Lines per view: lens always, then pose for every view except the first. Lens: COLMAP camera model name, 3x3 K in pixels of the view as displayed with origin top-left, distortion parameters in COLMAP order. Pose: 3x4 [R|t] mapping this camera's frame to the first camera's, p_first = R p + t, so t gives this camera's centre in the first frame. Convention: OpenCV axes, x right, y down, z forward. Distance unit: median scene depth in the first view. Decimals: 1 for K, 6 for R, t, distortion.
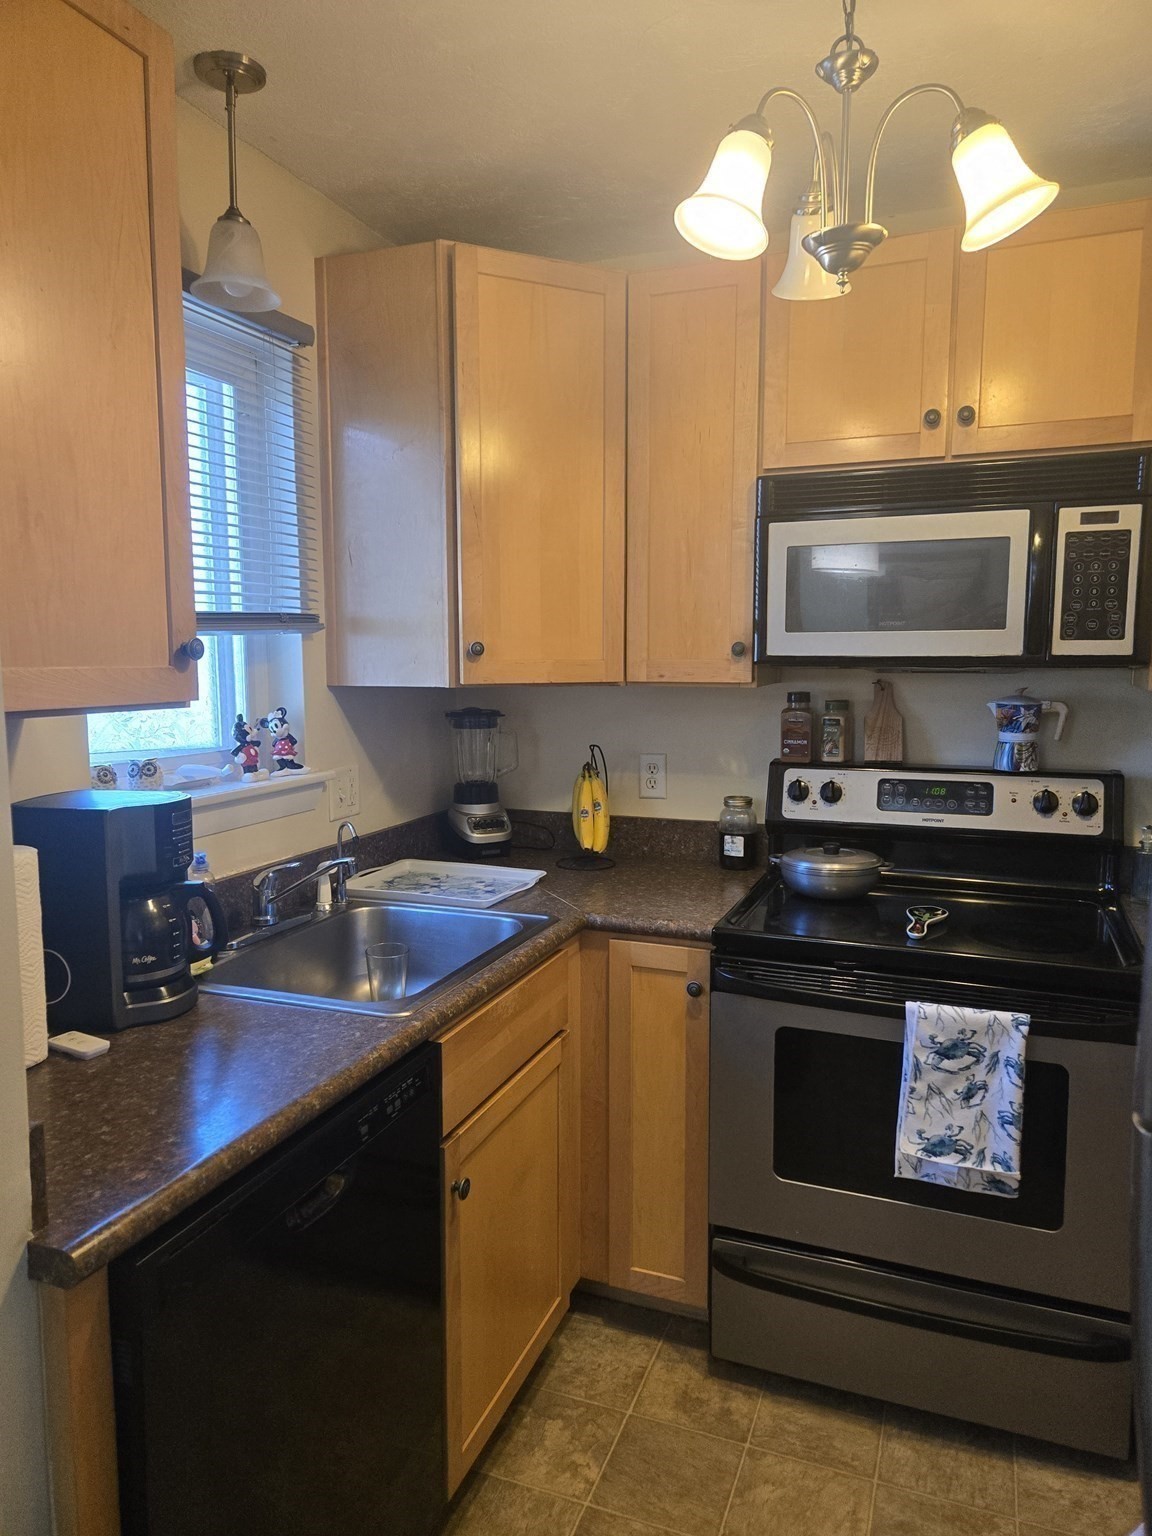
lens RADIAL K [[1032.1, 0, 576.9], [0, 1032.1, 767.7], [0, 0, 1]] dist [0.069081, -0.053458]
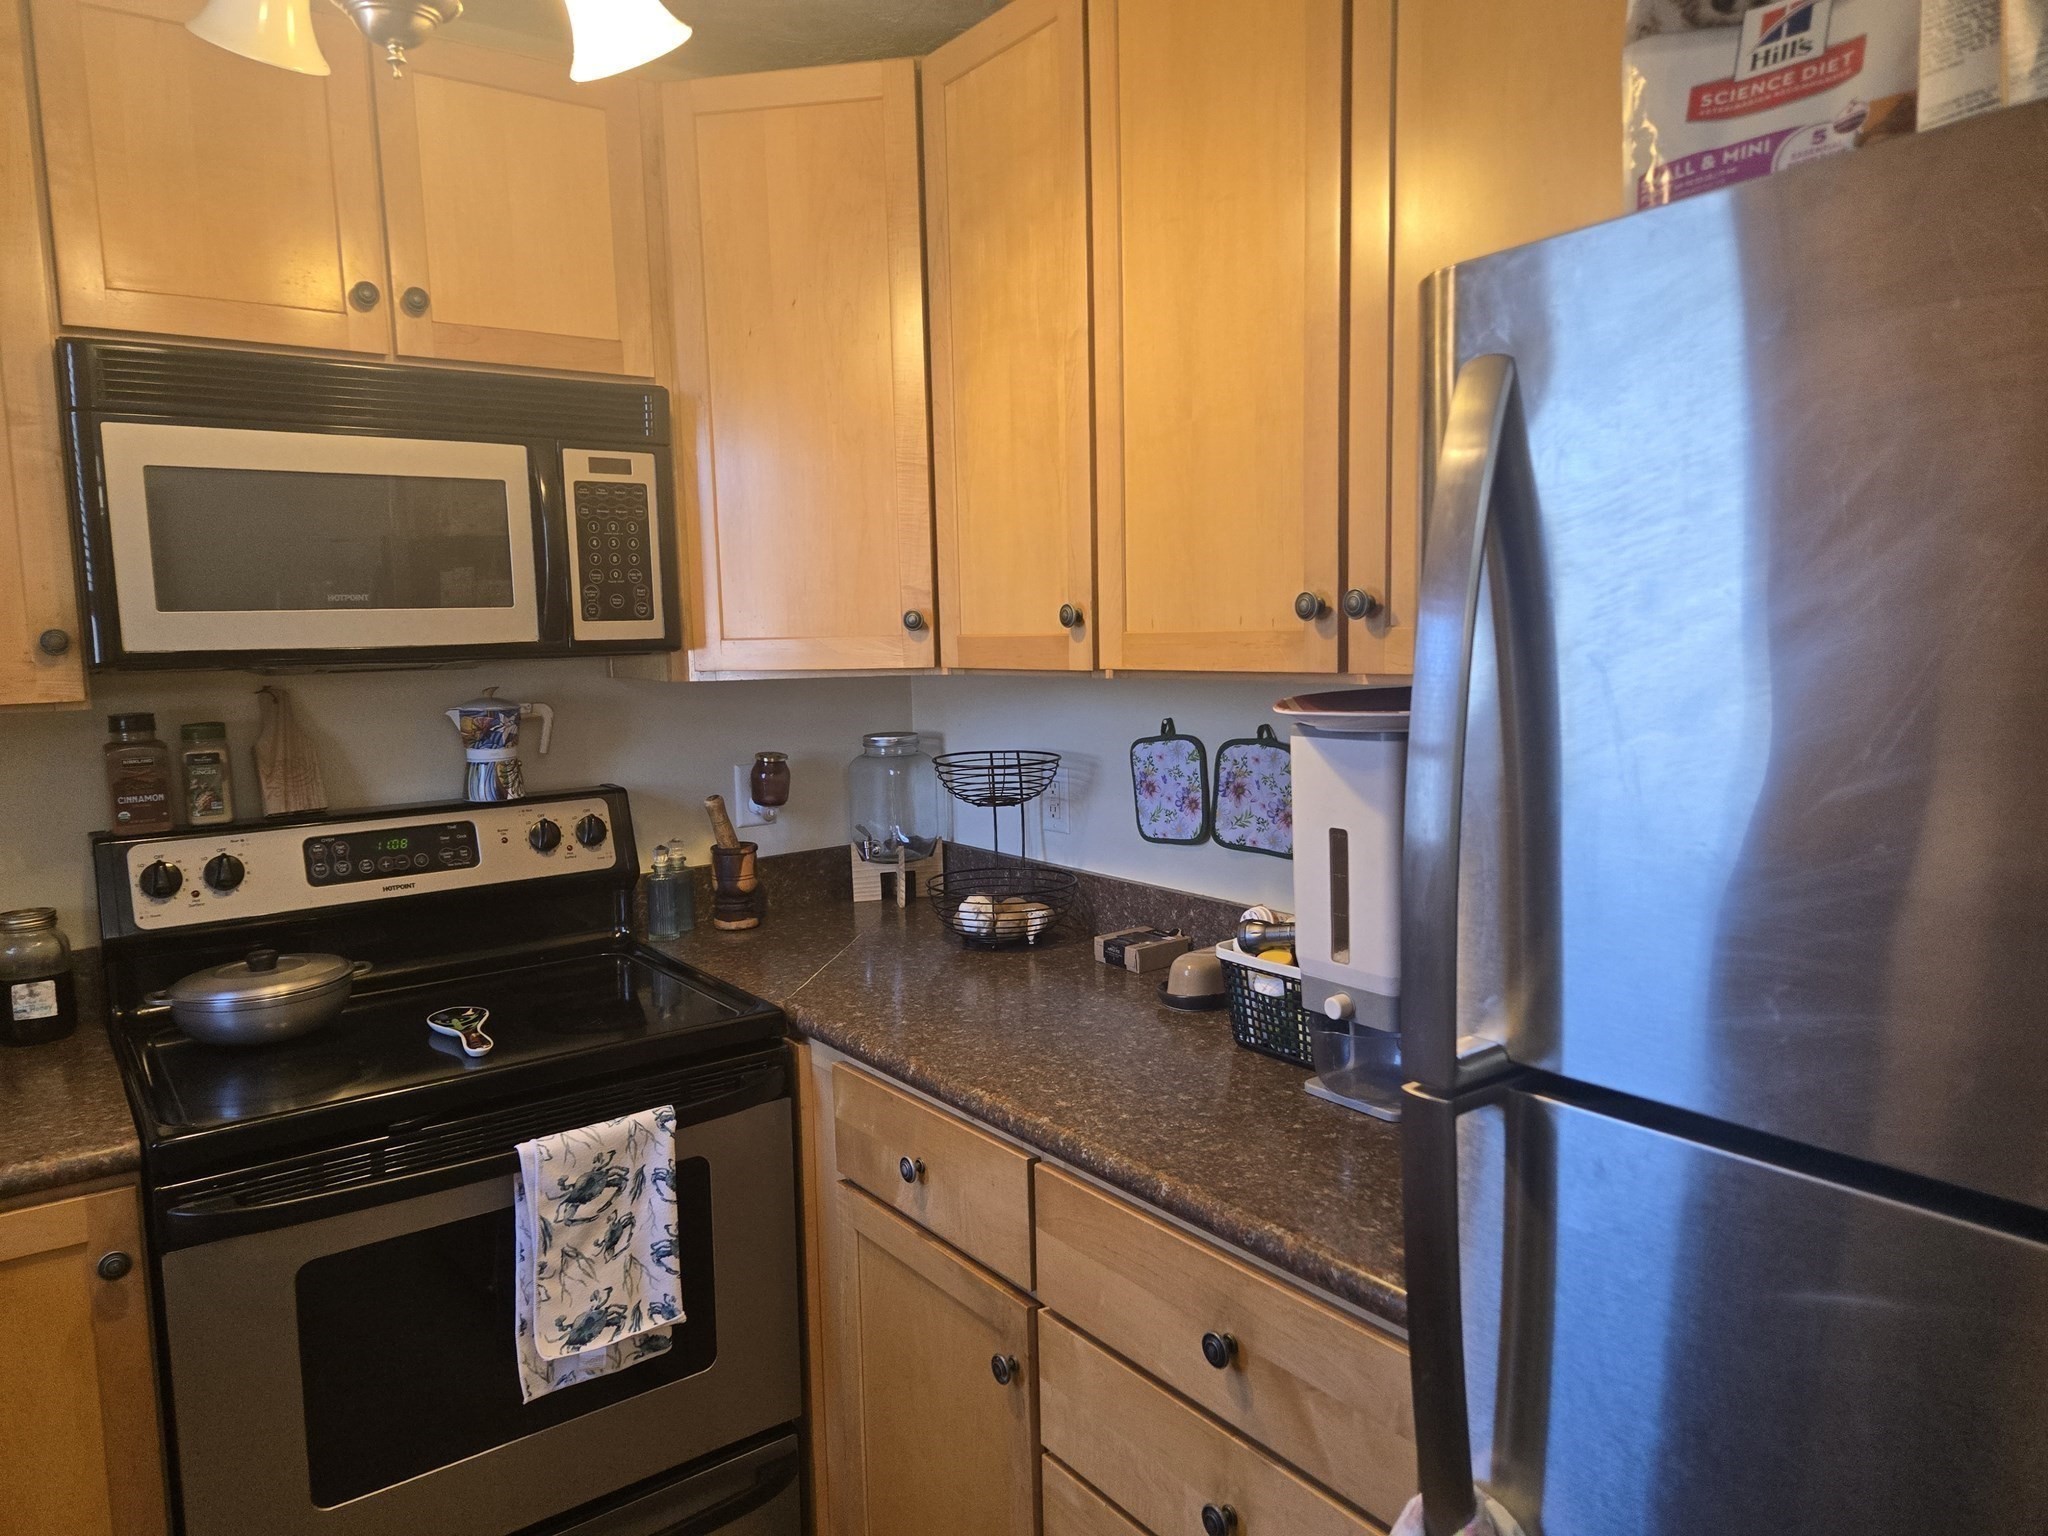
lens RADIAL K [[1376.1, 0, 1009.8], [0, 1376.1, 767.0], [0, 0, 1]] dist [0.069081, -0.053458]
pose [[0.539131, -0.102284, 0.835988, -0.226313], [0.121787, 0.991634, 0.042787, -0.020473], [-0.833370, 0.078745, 0.547077, 0.186745]]
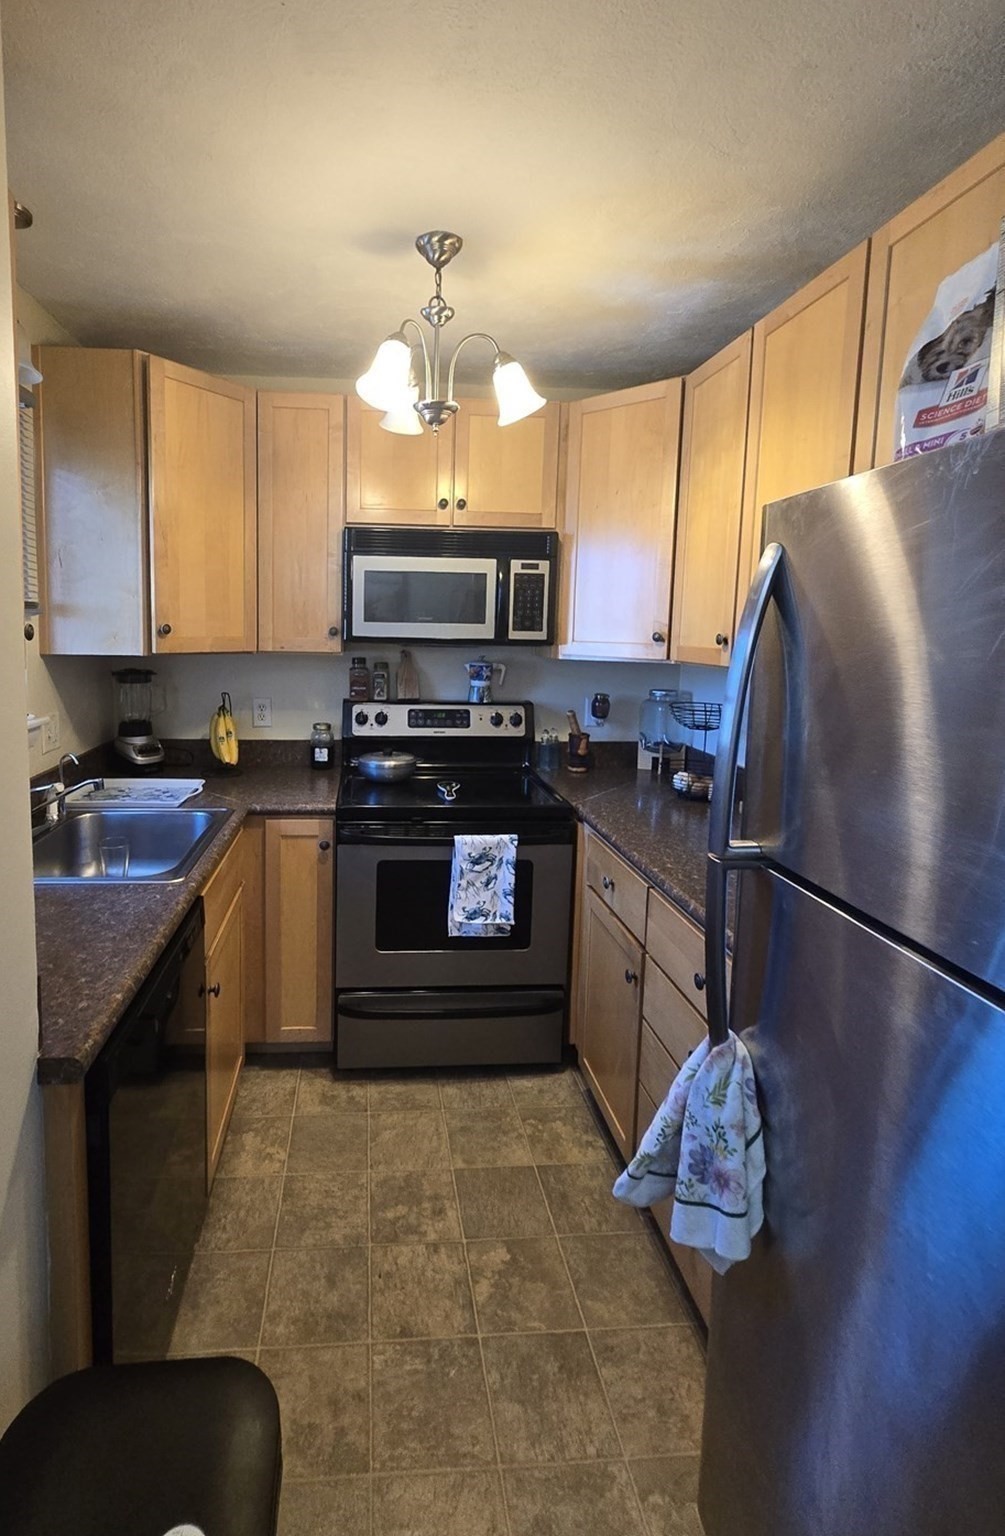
lens RADIAL K [[696.4, 0, 407.3], [0, 696.4, 696.3], [0, 0, 1]] dist [-0.002750, 0.000594]
pose [[0.906792, -0.025793, 0.420789, -0.220012], [0.029393, 0.999566, -0.002071, -0.009614], [-0.420552, 0.014246, 0.907156, -0.031230]]
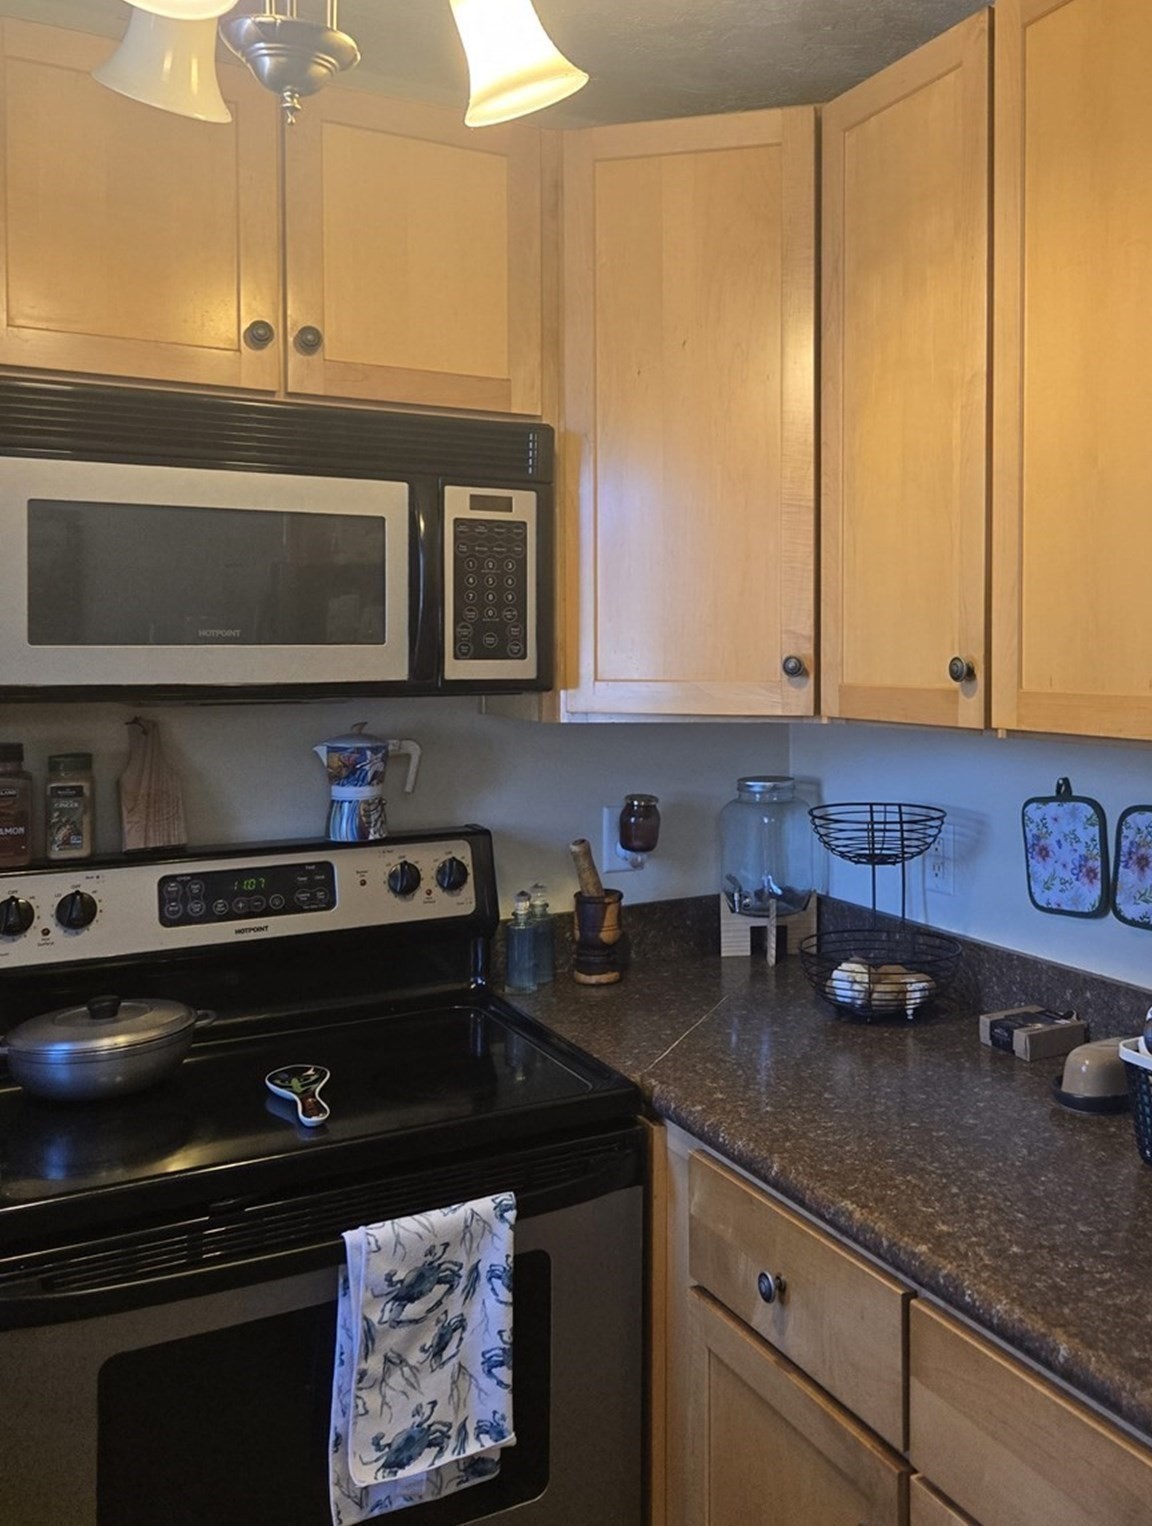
lens RADIAL K [[1381.9, 0, 782.3], [0, 1381.9, 650.0], [0, 0, 1]] dist [0.082626, -0.066055]
pose [[0.604658, -0.002306, 0.796482, -0.180862], [0.090855, 0.993668, -0.066097, -0.041335], [-0.791286, 0.112331, 0.601039, 0.215769]]
